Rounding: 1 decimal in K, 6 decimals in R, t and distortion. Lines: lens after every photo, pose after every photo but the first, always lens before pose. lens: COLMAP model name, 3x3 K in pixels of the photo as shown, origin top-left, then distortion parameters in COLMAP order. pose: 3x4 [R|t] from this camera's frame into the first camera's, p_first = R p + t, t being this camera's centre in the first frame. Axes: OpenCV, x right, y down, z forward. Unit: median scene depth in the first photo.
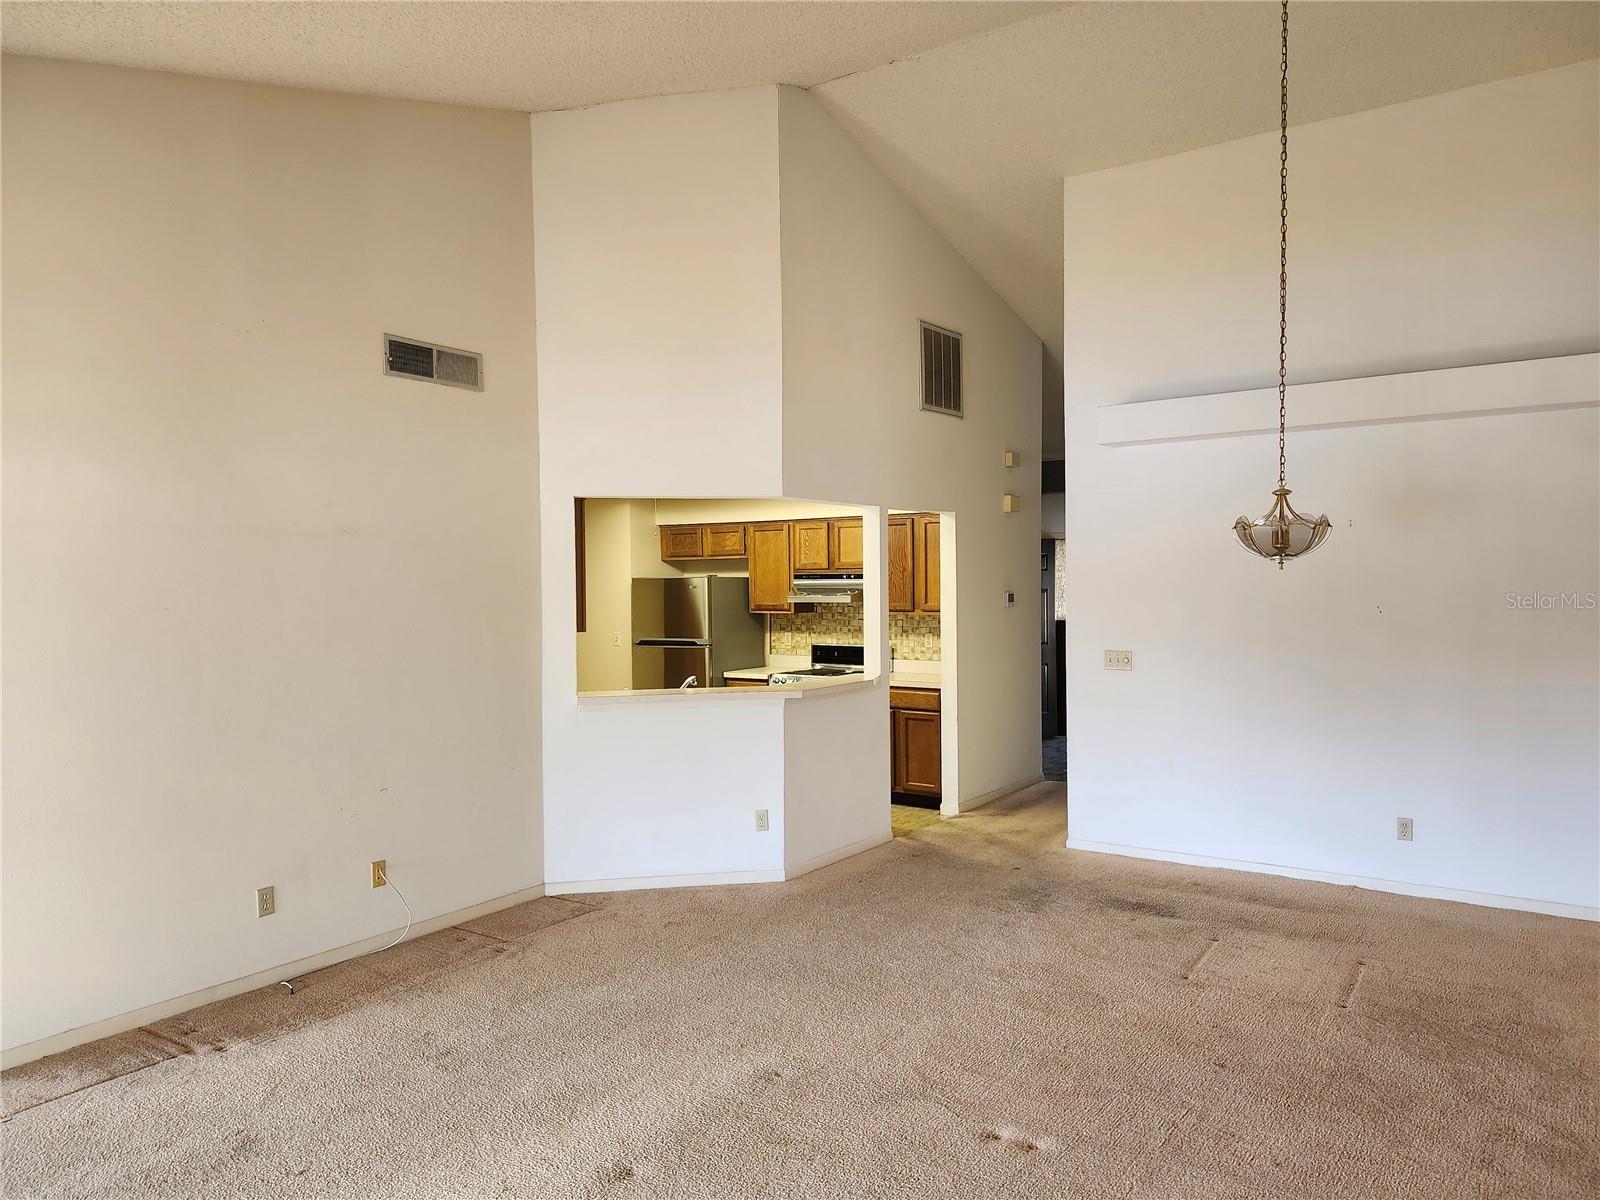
lens RADIAL K [[1105.3, 0, 798.9], [0, 1105.3, 605.6], [0, 0, 1]] dist [0.082910, -0.093369]
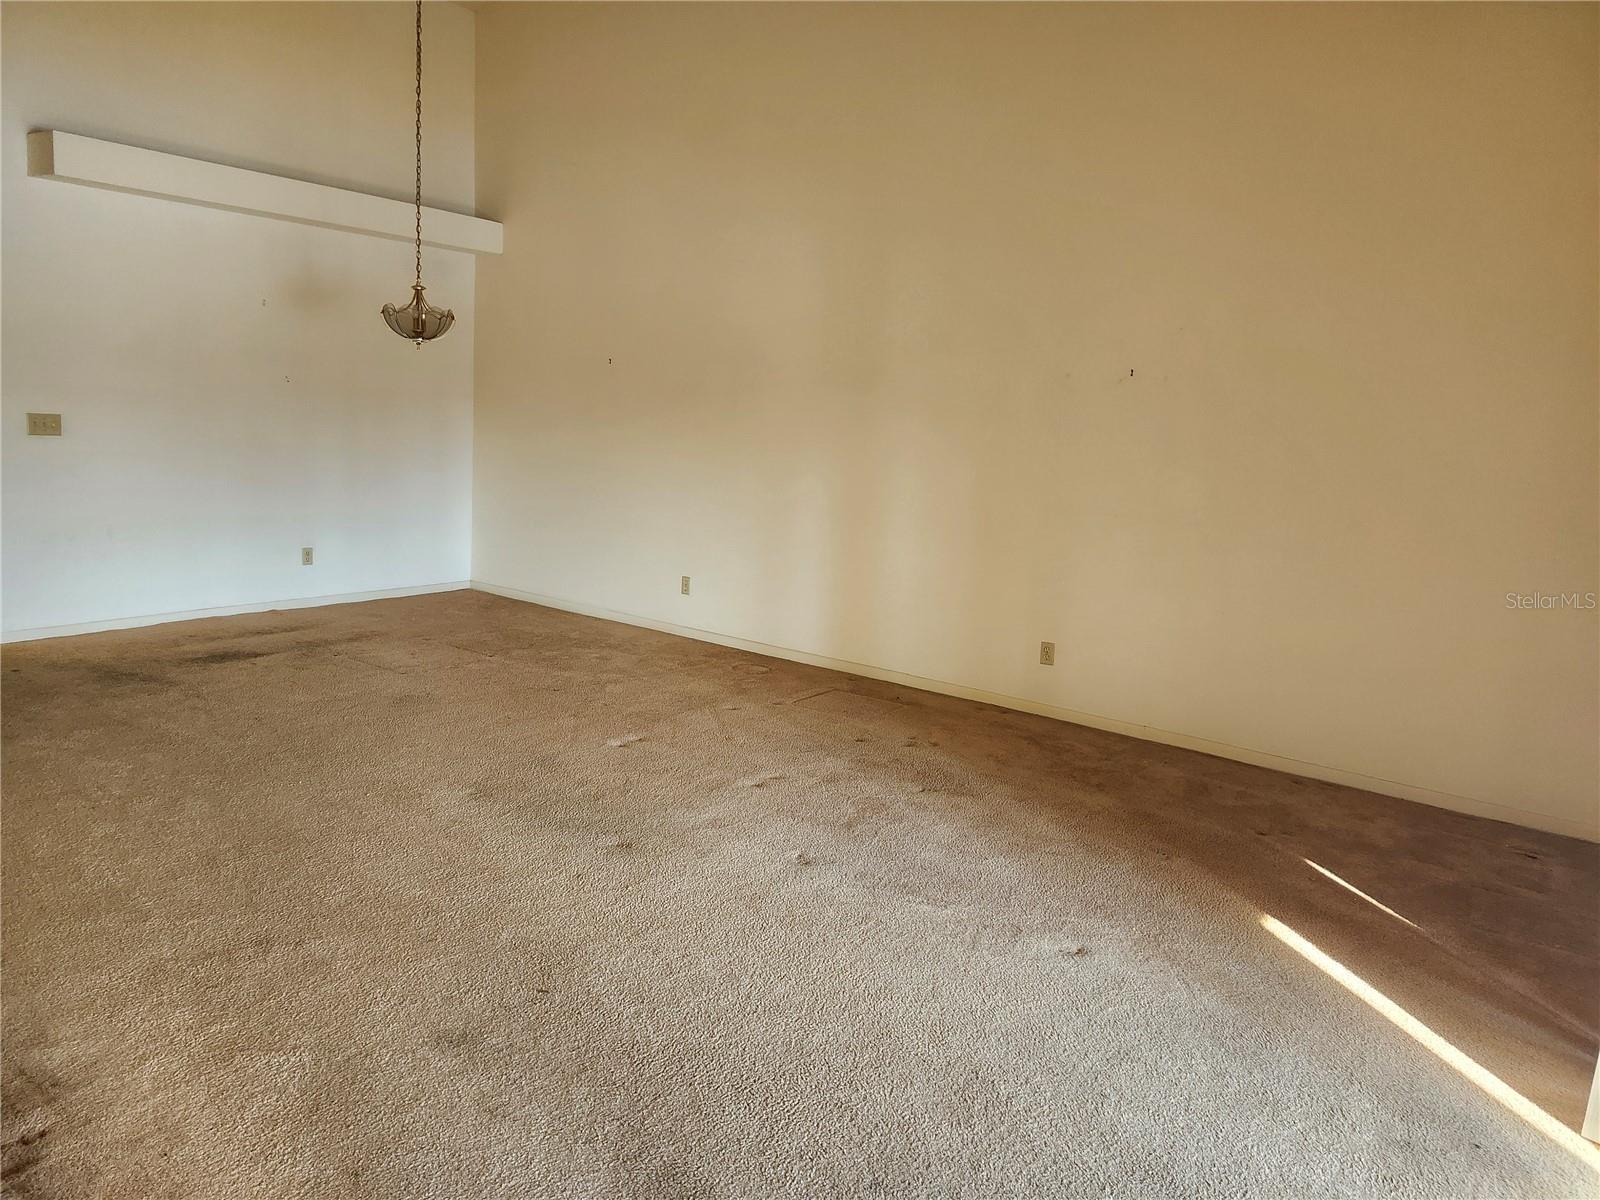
lens RADIAL K [[1105.3, 0, 779.6], [0, 1105.3, 581.7], [0, 0, 1]] dist [0.082910, -0.093369]
pose [[0.025025, -0.144102, 0.989246, -0.637241], [-0.034611, 0.988838, 0.144918, 0.023545], [-0.999087, -0.037866, 0.019759, 0.402780]]
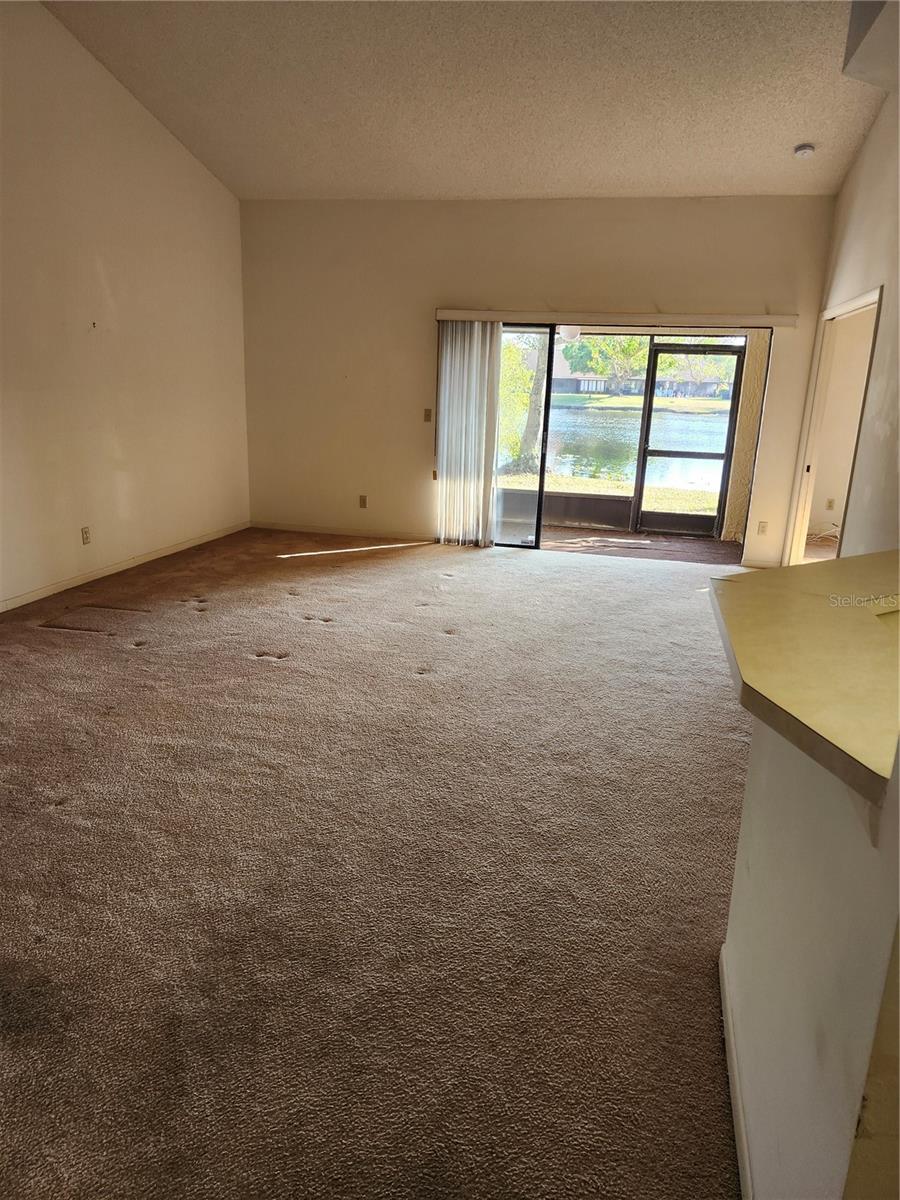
lens RADIAL K [[829.0, 0, 453.8], [0, 829.0, 601.8], [0, 0, 1]] dist [0.082910, -0.093369]
pose [[-0.926927, 0.075145, -0.367641, 0.211076], [-0.035325, 0.957918, 0.284860, -0.005352], [0.373576, 0.277031, -0.885265, 1.190590]]
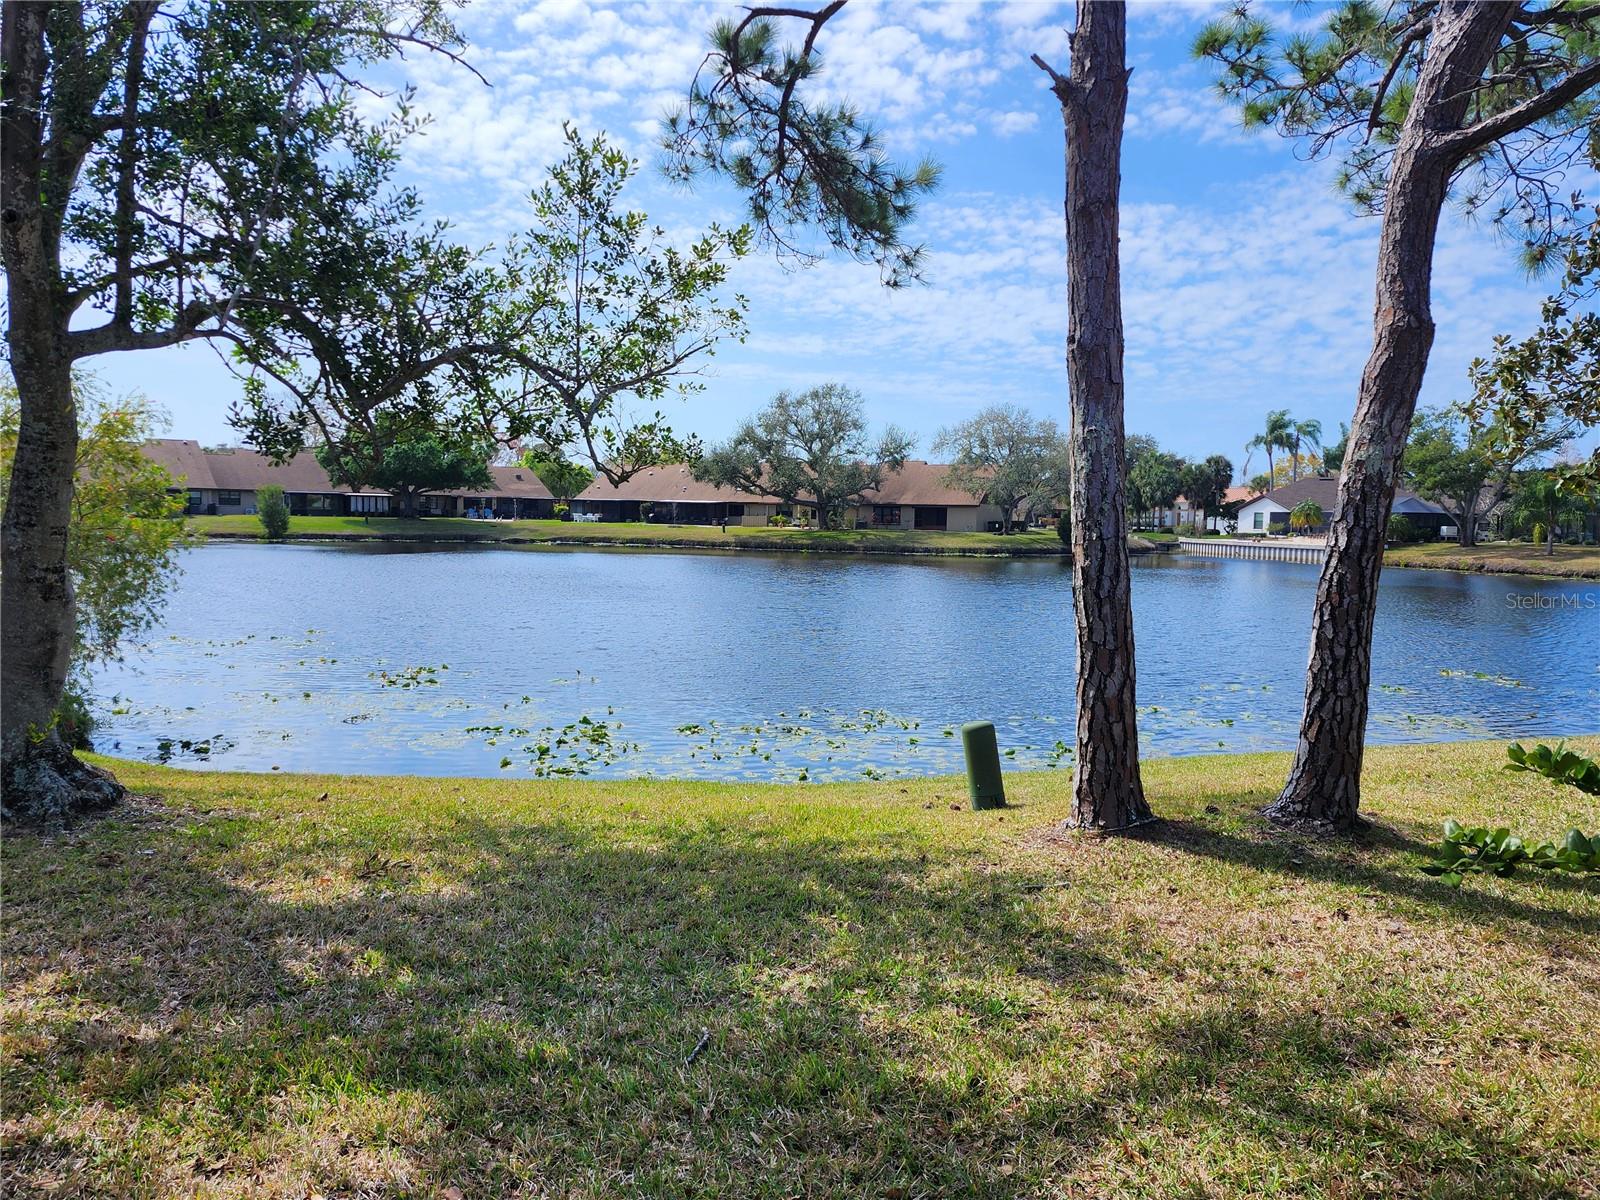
lens RADIAL K [[1105.3, 0, 807.7], [0, 1105.3, 580.3], [0, 0, 1]] dist [0.082910, -0.093369]
pose [[-0.613229, 0.046290, -0.788548, -0.756355], [-0.035068, 0.995702, 0.085722, 0.050257], [0.789126, 0.080220, -0.608970, -0.196990]]
